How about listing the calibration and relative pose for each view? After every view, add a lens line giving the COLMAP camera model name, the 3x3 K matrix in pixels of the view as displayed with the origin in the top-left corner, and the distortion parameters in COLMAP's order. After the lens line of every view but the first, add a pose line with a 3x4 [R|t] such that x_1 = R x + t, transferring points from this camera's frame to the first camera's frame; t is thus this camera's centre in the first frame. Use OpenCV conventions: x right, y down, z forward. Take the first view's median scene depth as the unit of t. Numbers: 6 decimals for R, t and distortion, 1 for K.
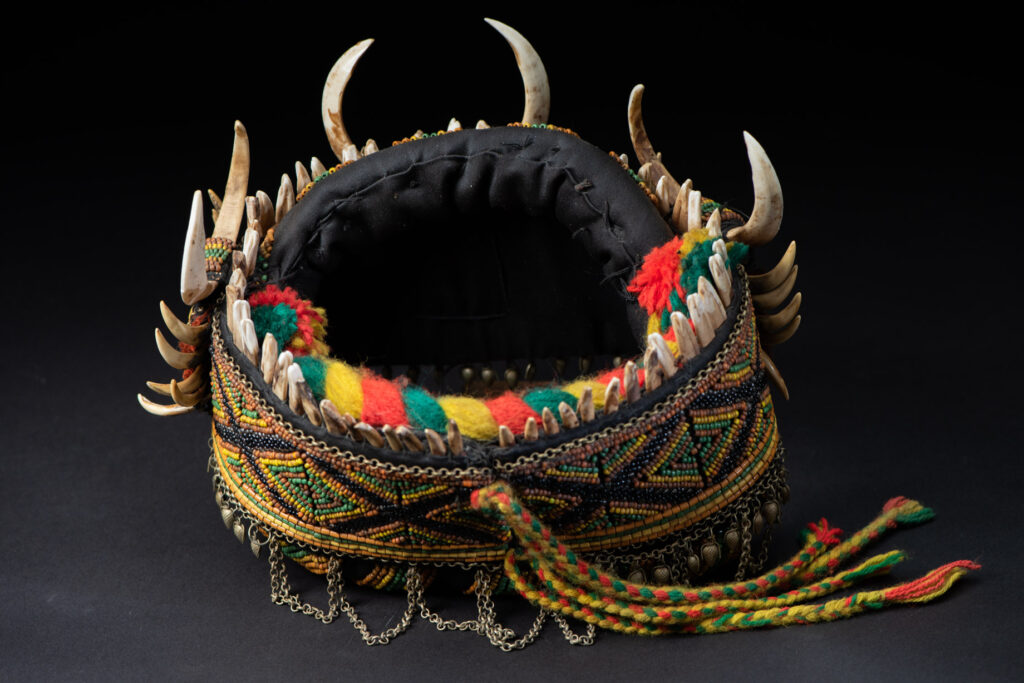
lens RADIAL K [[3792.6, 0, 511.4], [0, 3792.6, 257.5], [0, 0, 1]] dist [-0.198385, -1.073888]
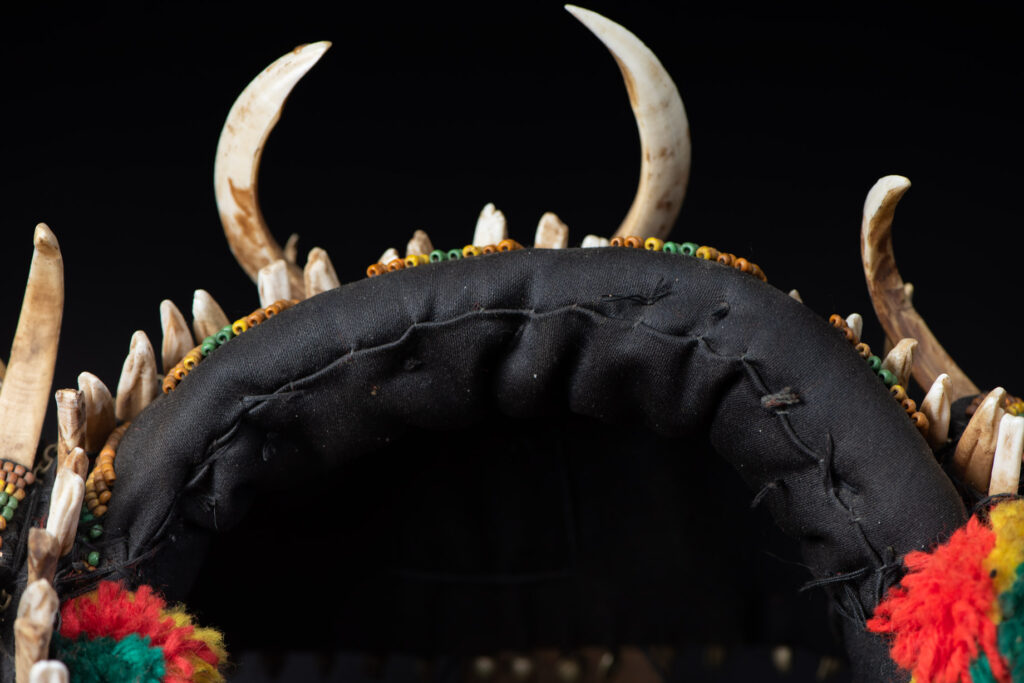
lens RADIAL K [[3792.6, 0, 511.4], [0, 3792.6, 257.5], [0, 0, 1]] dist [-0.198385, -1.073888]
pose [[0.996819, 0.024195, 0.075940, -0.050935], [-0.035642, 0.987552, 0.153205, -0.108141], [-0.071288, -0.155424, 0.985272, 0.547916]]
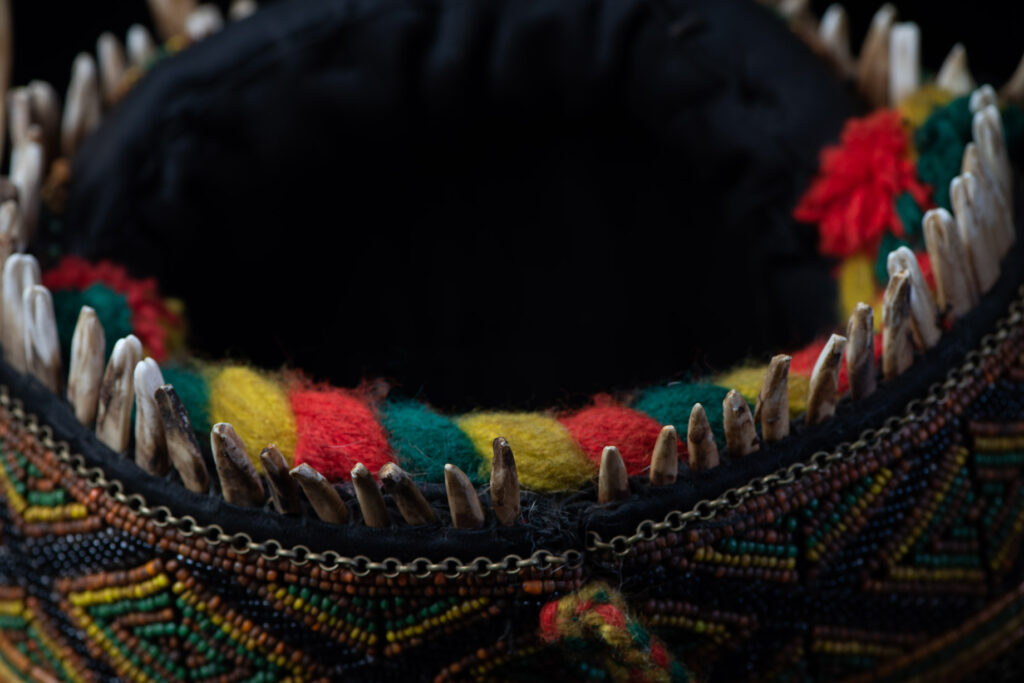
lens RADIAL K [[3792.6, 0, 511.4], [0, 3792.6, 257.5], [0, 0, 1]] dist [-0.198385, -1.073888]
pose [[0.992086, -0.047685, 0.116150, -0.064736], [0.066754, 0.983818, -0.166271, 0.094420], [-0.106342, 0.172709, 0.979215, 0.519781]]
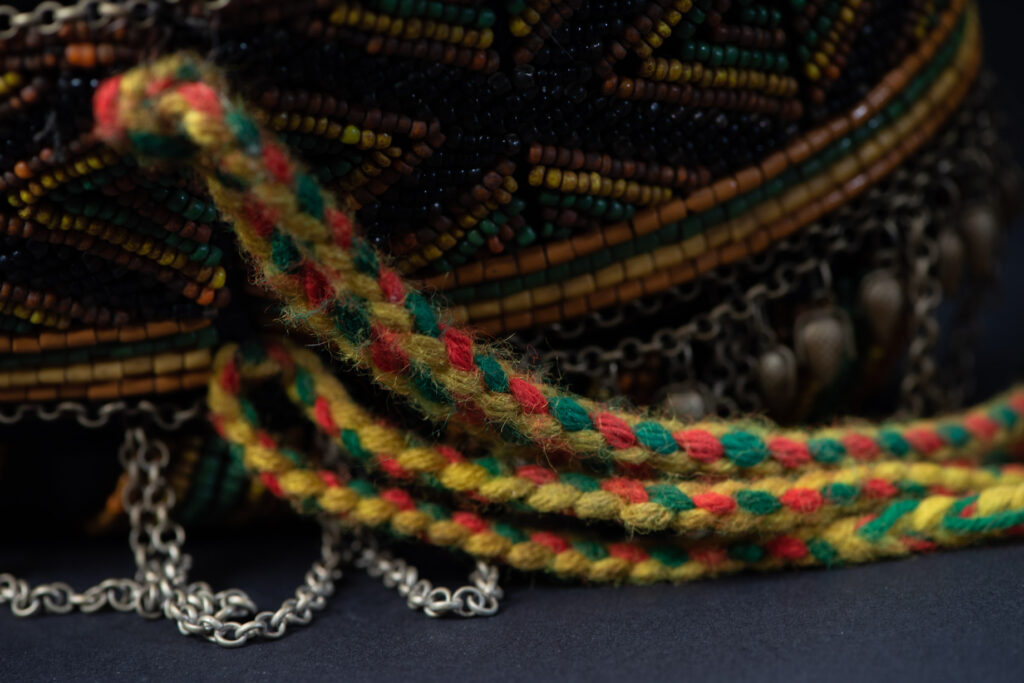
lens RADIAL K [[4067.4, 0, 512.0], [0, 4067.4, 341.5], [0, 0, 1]] dist [-0.213991, 1.153051]
pose [[0.994487, -0.046910, 0.093781, -0.008549], [0.059895, 0.988219, -0.140840, 0.127957], [-0.086069, 0.145681, 0.985581, 0.654006]]
